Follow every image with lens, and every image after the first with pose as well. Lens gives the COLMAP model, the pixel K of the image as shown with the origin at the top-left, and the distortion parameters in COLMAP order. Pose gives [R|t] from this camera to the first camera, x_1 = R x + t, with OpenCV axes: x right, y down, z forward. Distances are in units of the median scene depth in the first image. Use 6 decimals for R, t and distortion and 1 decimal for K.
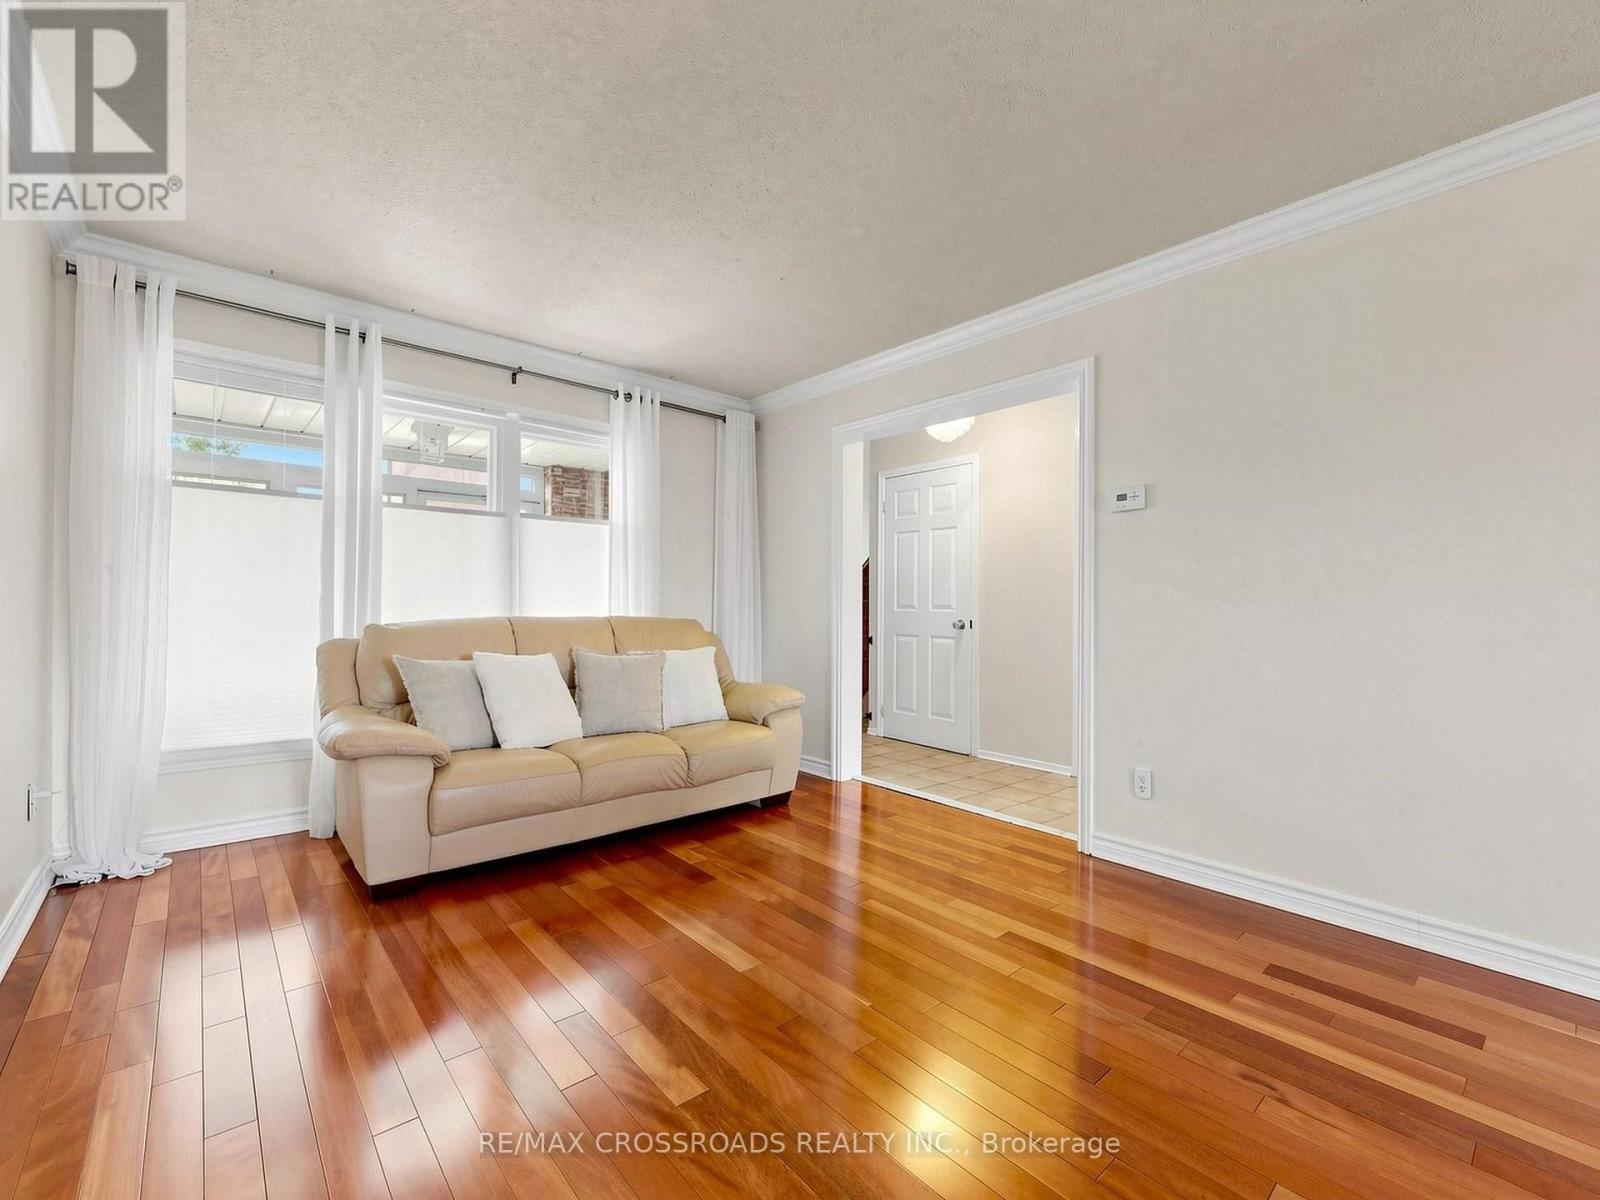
lens RADIAL K [[679.3, 0, 805.8], [0, 679.3, 595.8], [0, 0, 1]] dist [-0.001436, 0.002101]
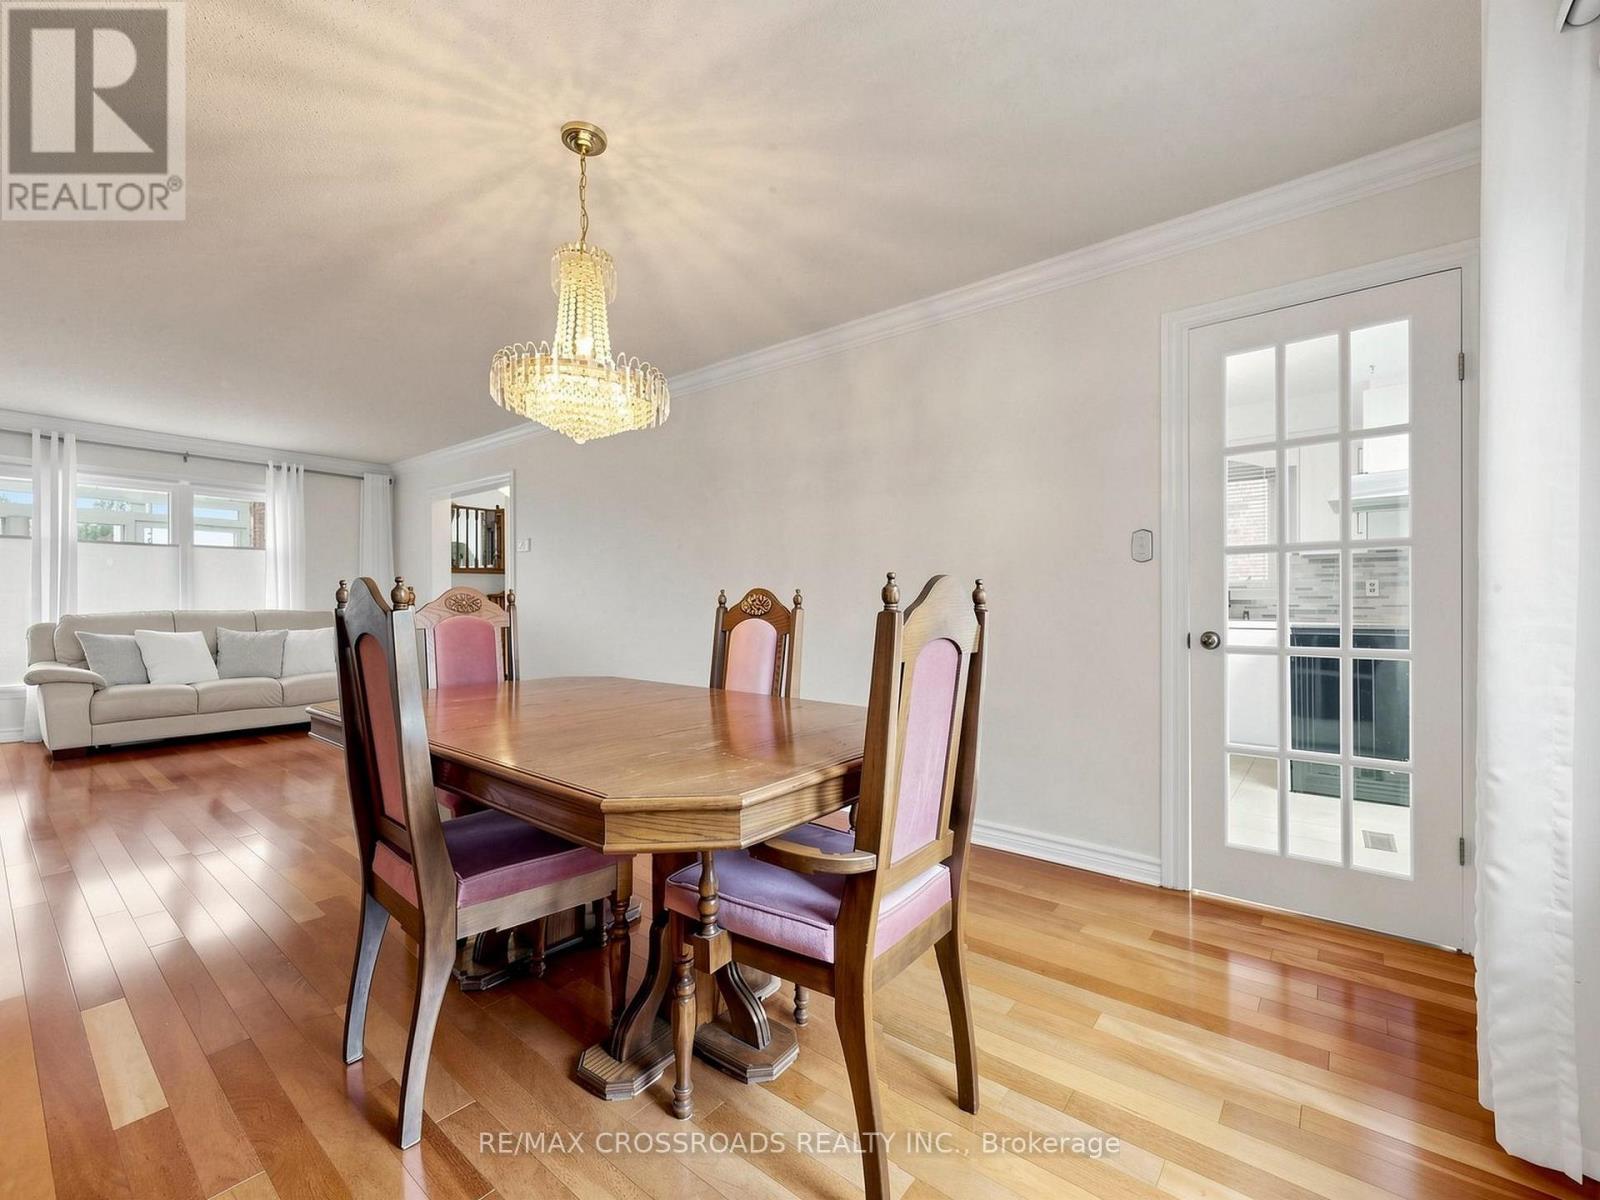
lens RADIAL K [[679.3, 0, 793.7], [0, 679.3, 605.4], [0, 0, 1]] dist [-0.001436, 0.002101]
pose [[0.988724, -0.005238, 0.149658, 0.814562], [0.002876, 0.999868, 0.015994, -0.002651], [-0.149722, -0.015383, 0.988608, -0.858563]]
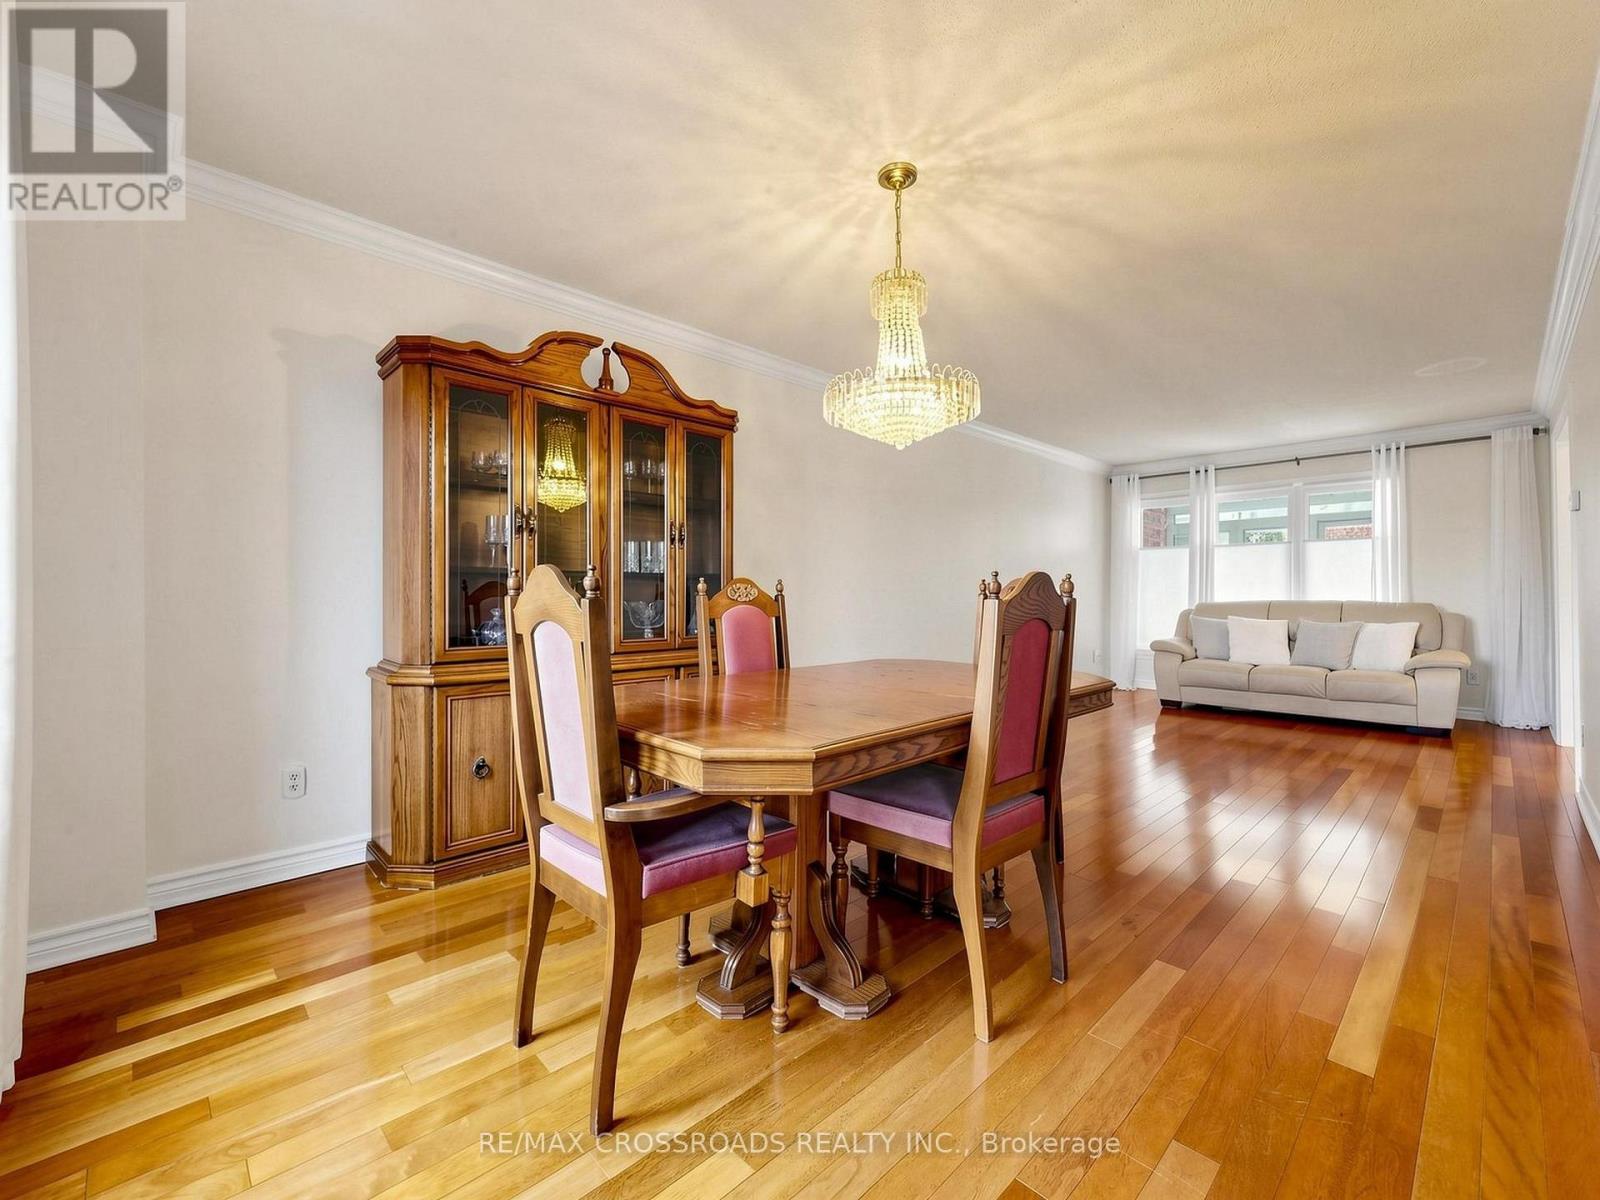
lens RADIAL K [[679.3, 0, 811.2], [0, 679.3, 596.6], [0, 0, 1]] dist [-0.001436, 0.002101]
pose [[0.050904, -0.009893, -0.998655, 1.388849], [0.014711, 0.999850, -0.009155, 0.020006], [0.998595, -0.014225, 0.051042, -0.361696]]
